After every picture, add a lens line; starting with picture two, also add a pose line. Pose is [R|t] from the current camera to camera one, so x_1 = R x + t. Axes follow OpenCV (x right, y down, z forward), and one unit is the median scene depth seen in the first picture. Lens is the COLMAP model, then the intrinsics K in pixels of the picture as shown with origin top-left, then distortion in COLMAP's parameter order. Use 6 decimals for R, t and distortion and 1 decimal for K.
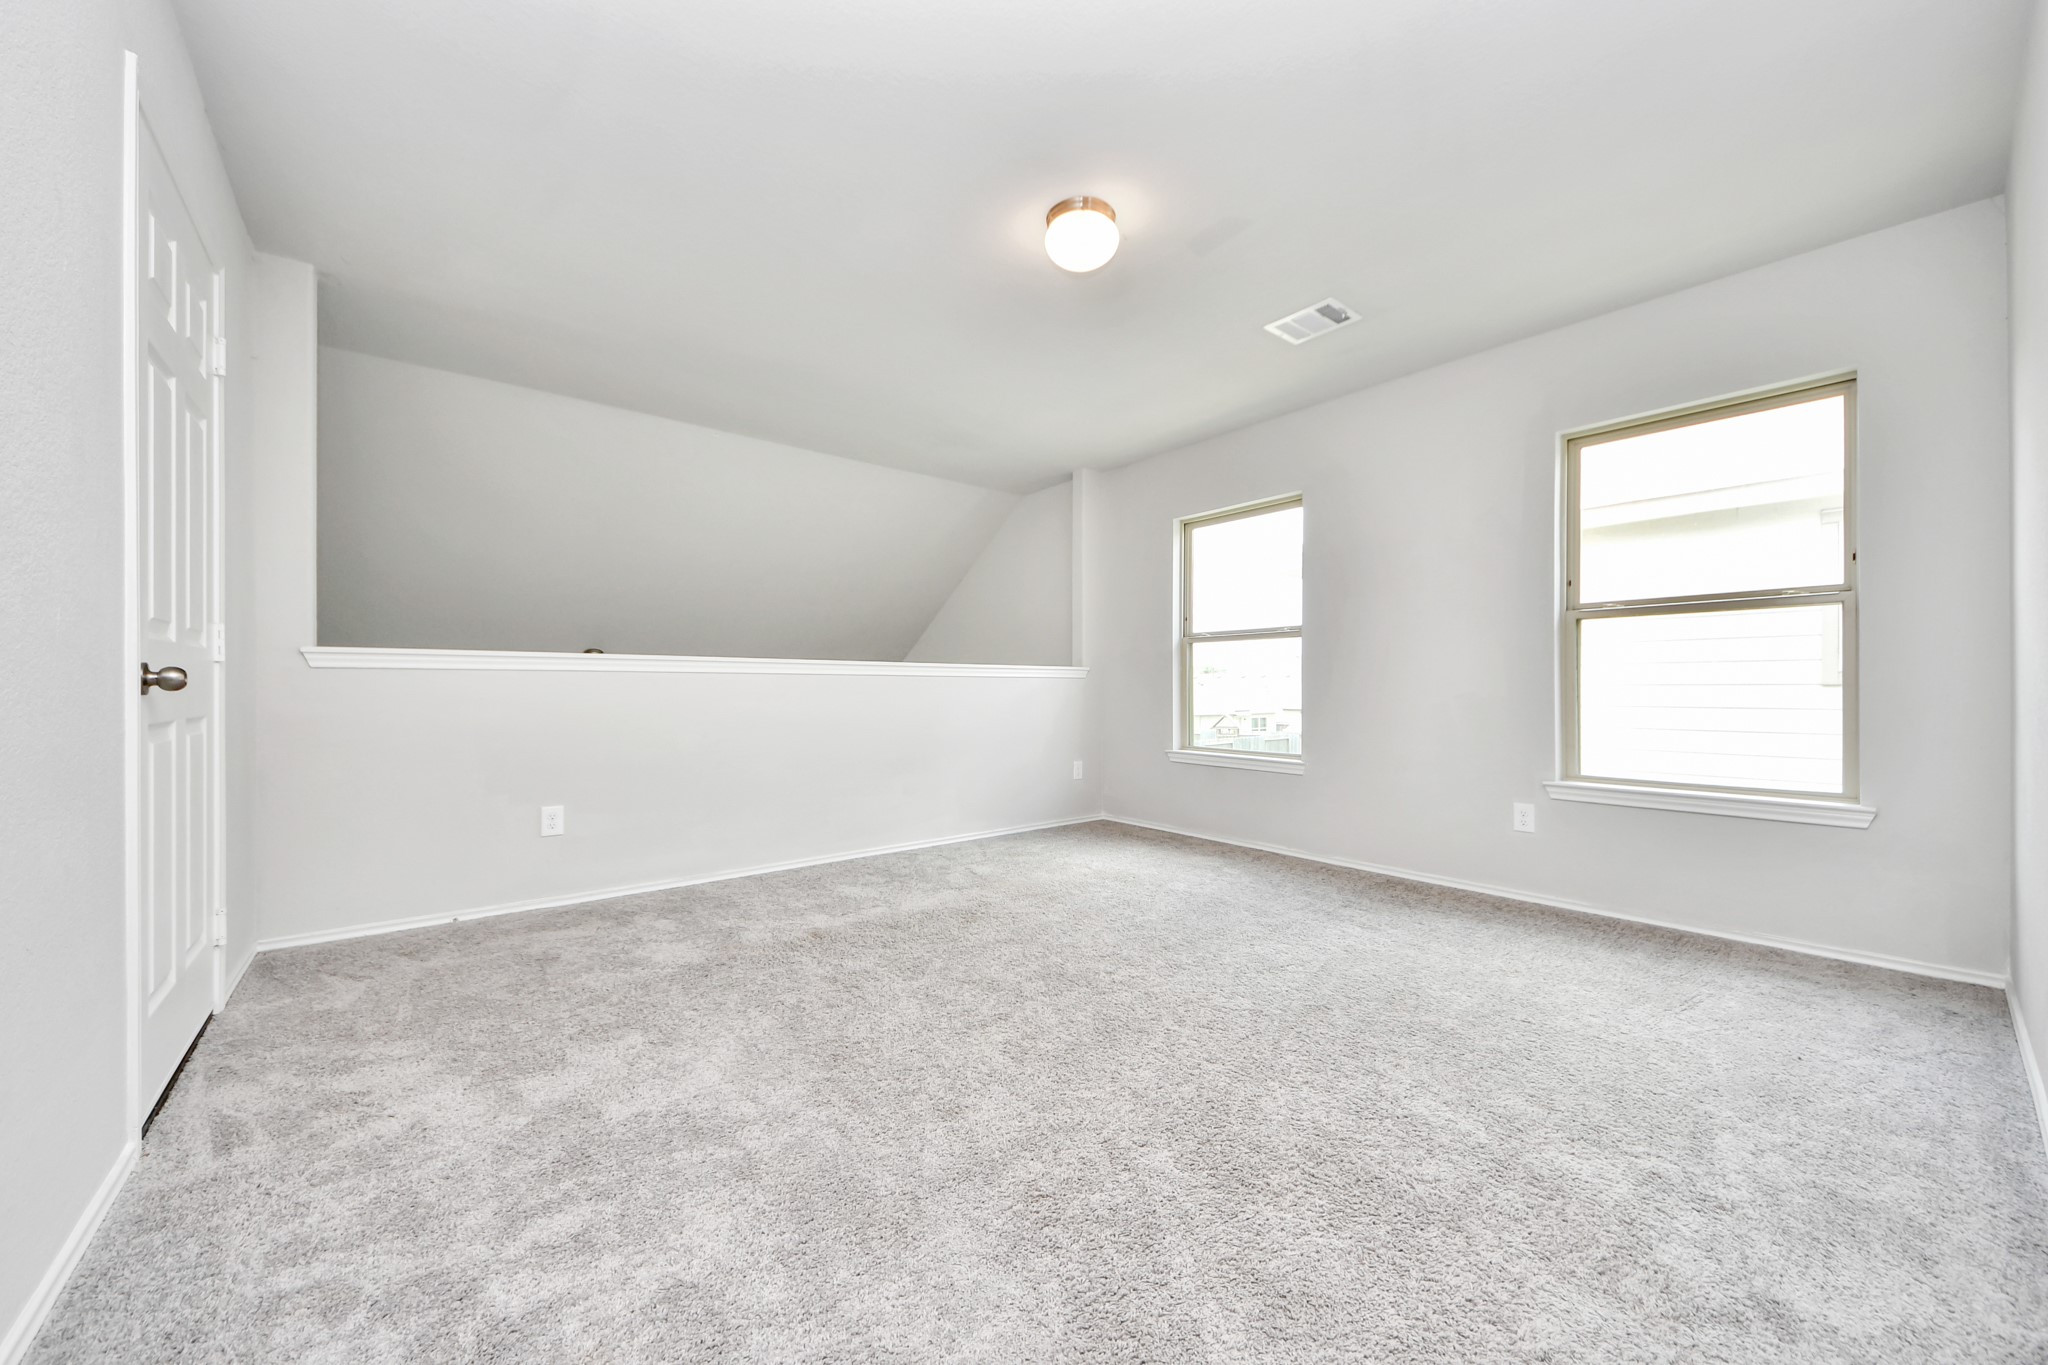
lens RADIAL K [[740.3, 0, 1009.2], [0, 740.3, 682.5], [0, 0, 1]] dist [0.002174, -0.001082]
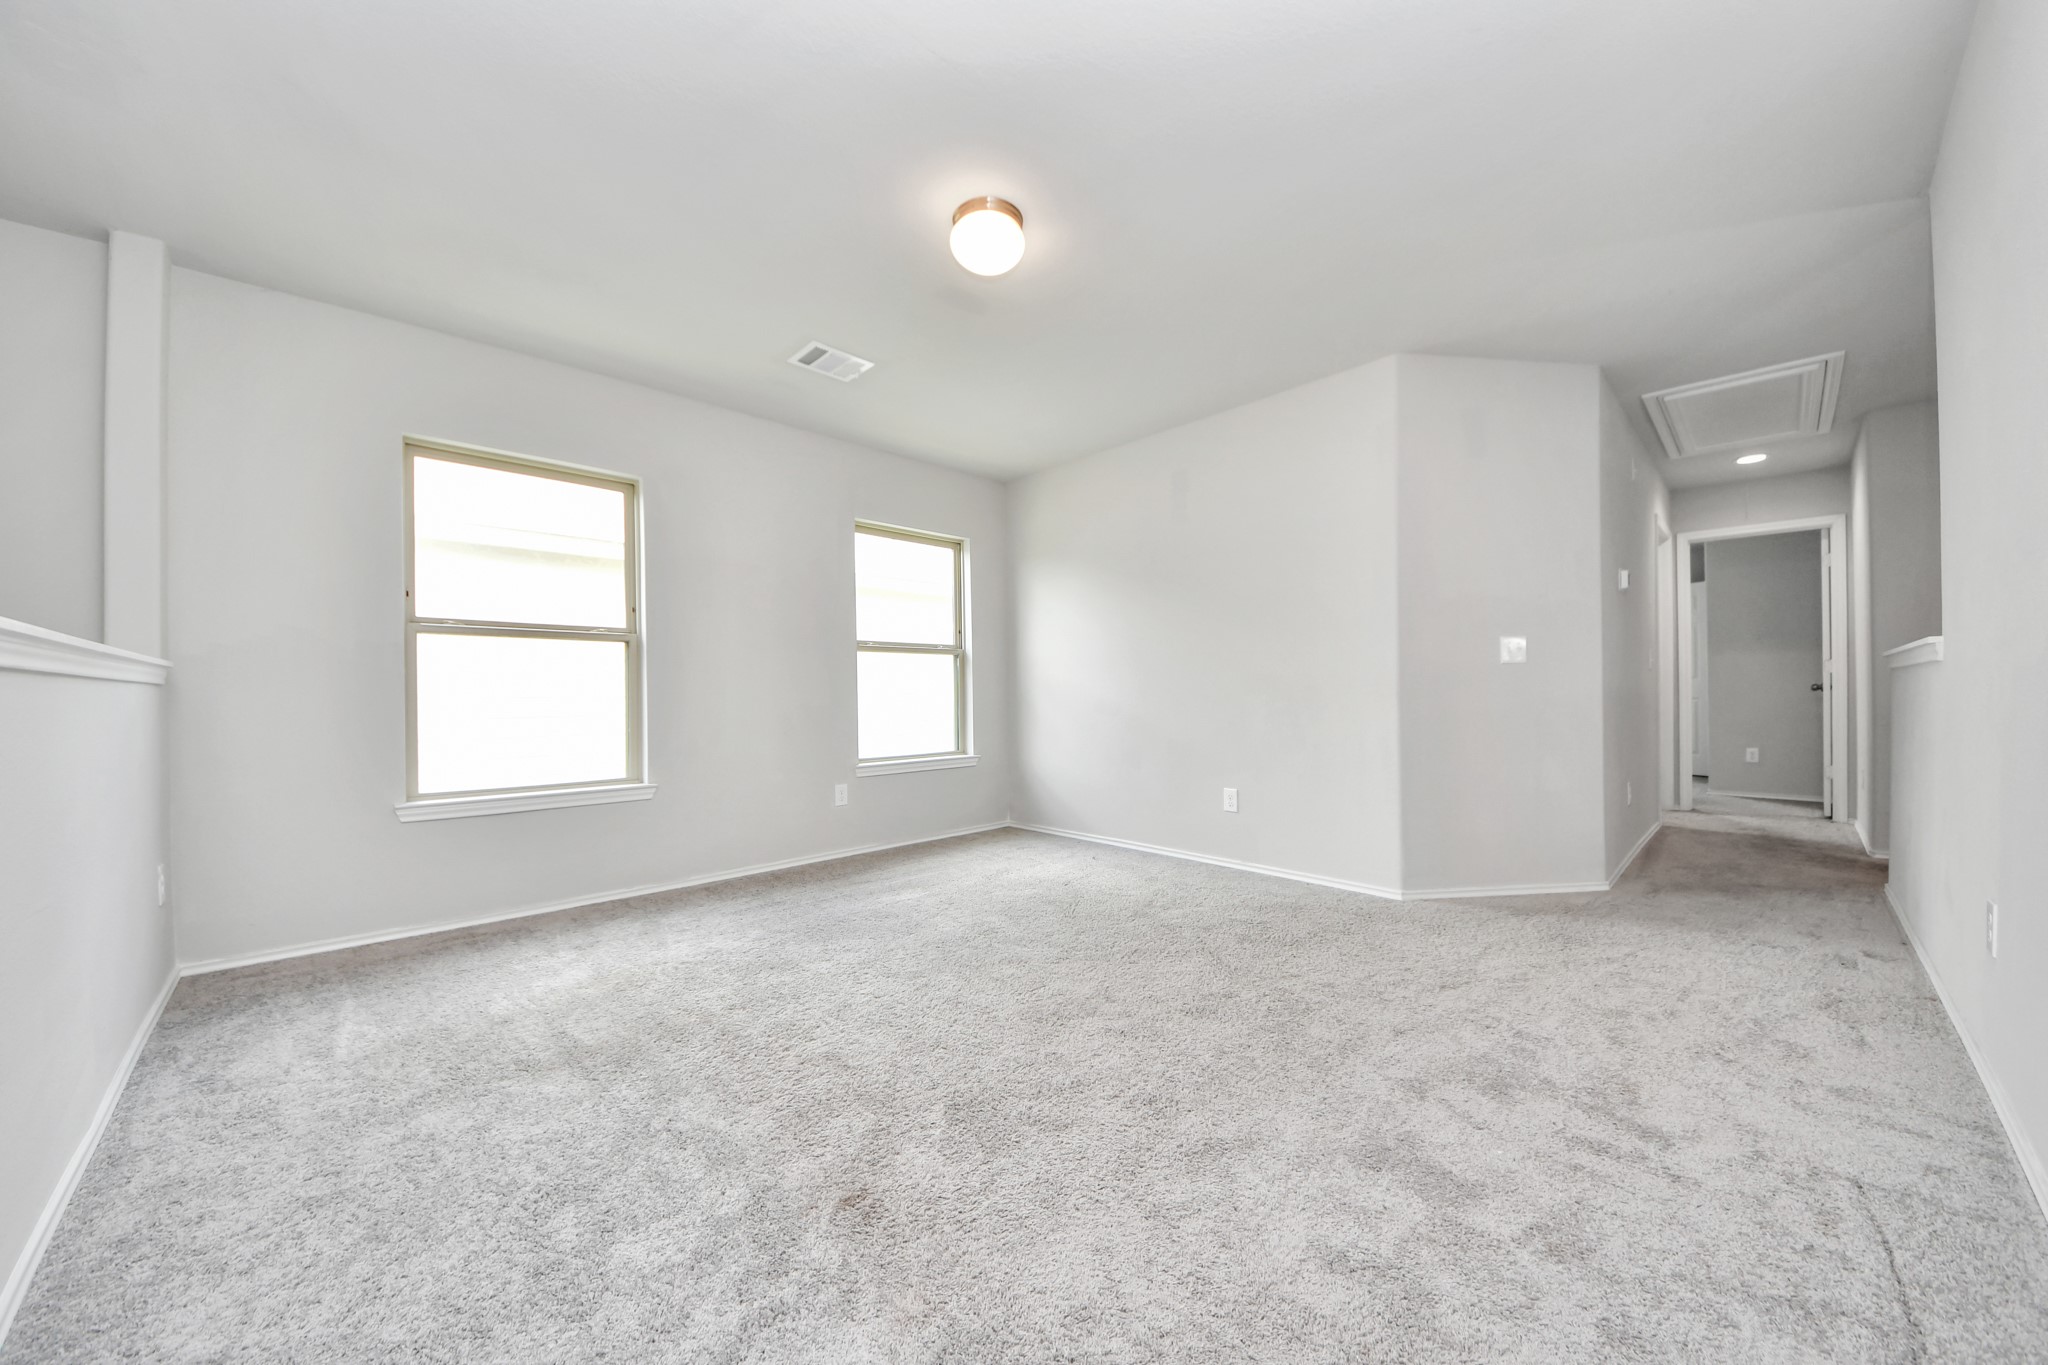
lens RADIAL K [[740.3, 0, 1010.5], [0, 740.3, 696.5], [0, 0, 1]] dist [0.002174, -0.001082]
pose [[-0.073745, 0.007458, 0.997249, -0.315564], [0.000174, 0.999972, -0.007466, 0.006563], [-0.997277, -0.000377, -0.073744, 0.376118]]
